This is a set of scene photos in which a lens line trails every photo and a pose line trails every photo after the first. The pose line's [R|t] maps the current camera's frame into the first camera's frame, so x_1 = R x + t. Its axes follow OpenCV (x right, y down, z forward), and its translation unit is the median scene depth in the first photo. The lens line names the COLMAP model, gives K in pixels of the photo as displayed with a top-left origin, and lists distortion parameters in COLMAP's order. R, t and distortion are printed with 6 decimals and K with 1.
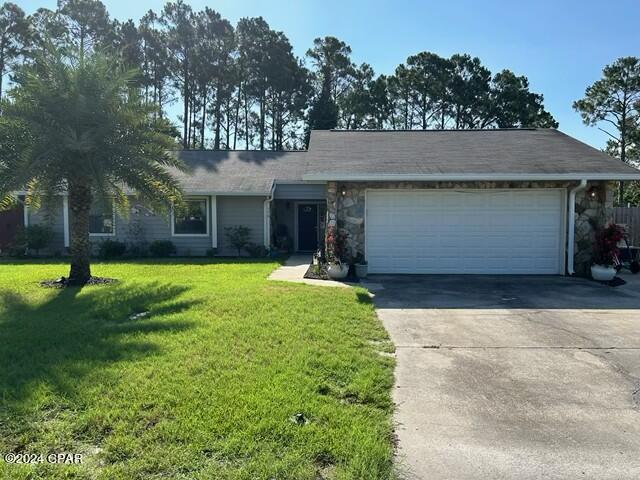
lens RADIAL K [[493.6, 0, 320.0], [0, 493.6, 240.0], [0, 0, 1]] dist [0.075638, -0.080791]
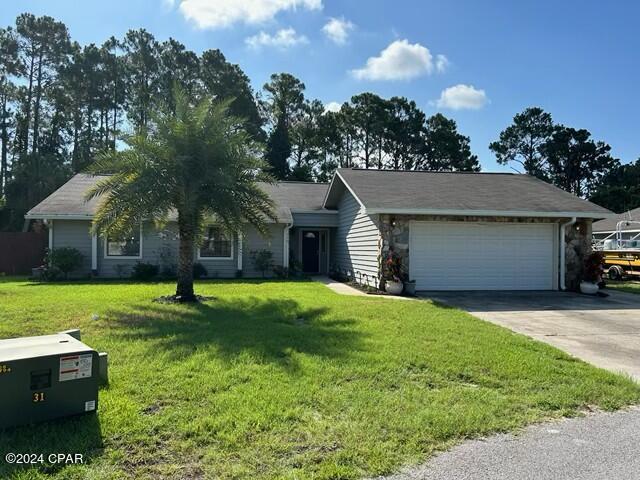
lens RADIAL K [[493.6, 0, 320.0], [0, 493.6, 240.0], [0, 0, 1]] dist [0.075638, -0.080791]
pose [[0.983293, 0.010131, 0.181748, -0.097498], [-0.001224, 0.998796, -0.049051, 0.001274], [-0.182026, 0.048009, 0.982121, -0.044625]]
